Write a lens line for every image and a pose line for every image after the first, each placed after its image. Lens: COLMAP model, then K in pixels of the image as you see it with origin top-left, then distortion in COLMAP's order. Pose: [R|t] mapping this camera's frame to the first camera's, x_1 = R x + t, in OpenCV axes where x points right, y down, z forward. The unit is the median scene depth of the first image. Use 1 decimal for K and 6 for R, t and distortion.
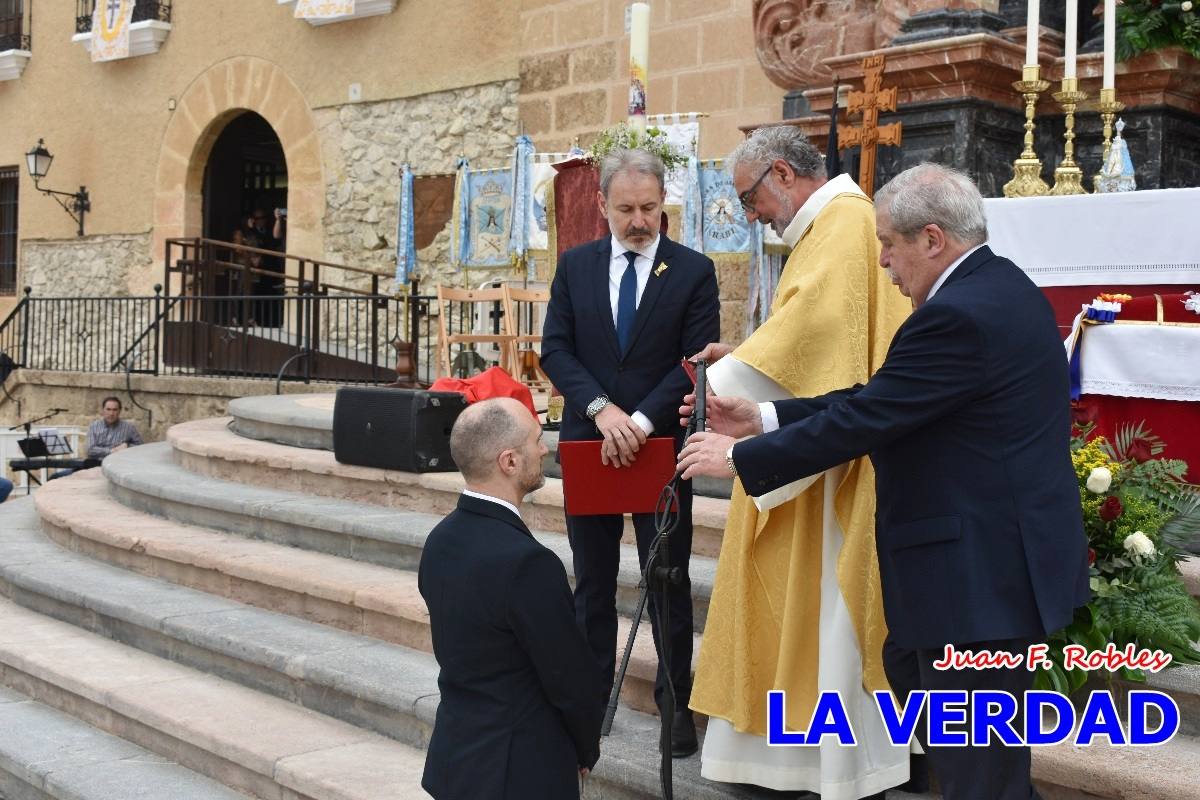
lens RADIAL K [[1496.7, 0, 613.2], [0, 1496.7, 410.2], [0, 0, 1]] dist [-0.032422, 0.000000]
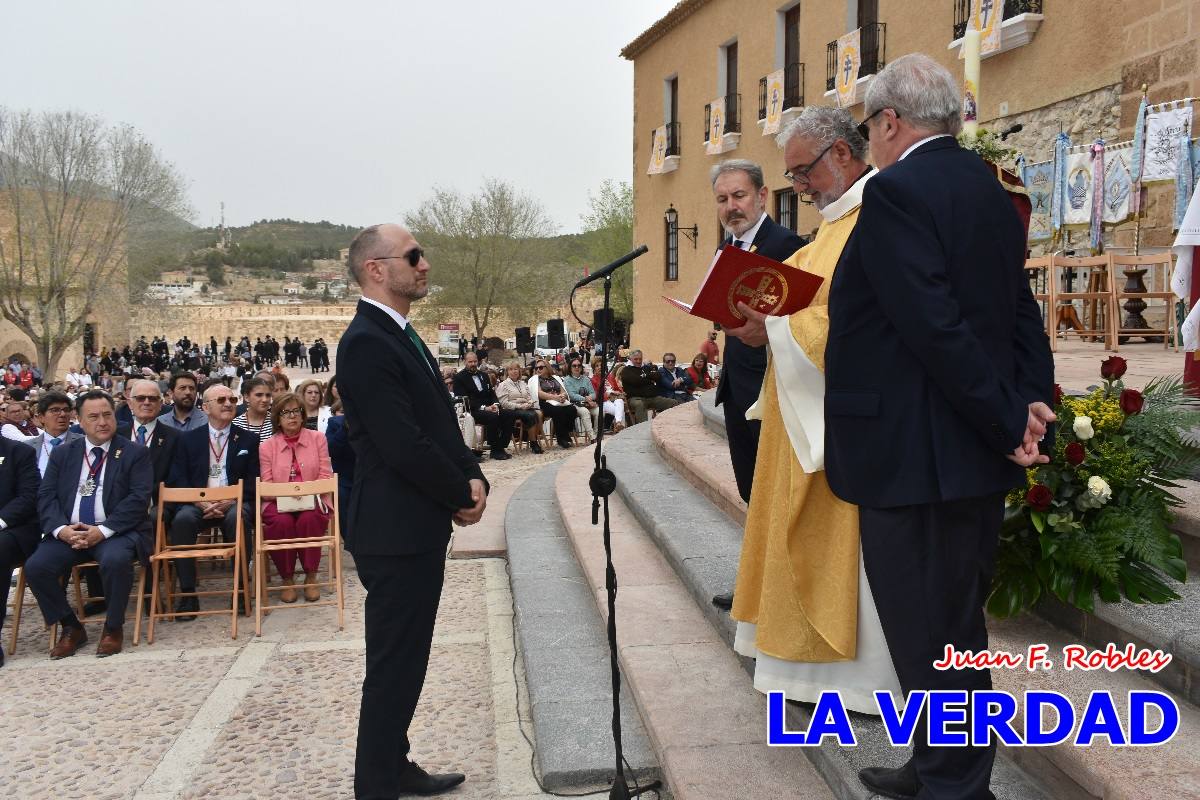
lens RADIAL K [[1071.1, 0, 602.0], [0, 1071.1, 391.3], [0, 0, 1]] dist [-0.029397, 0.008611]
pose [[0.801062, 0.021167, -0.598207, 0.134411], [0.002442, 0.999251, 0.038628, -0.002725], [0.598577, -0.032404, 0.800410, 0.041299]]
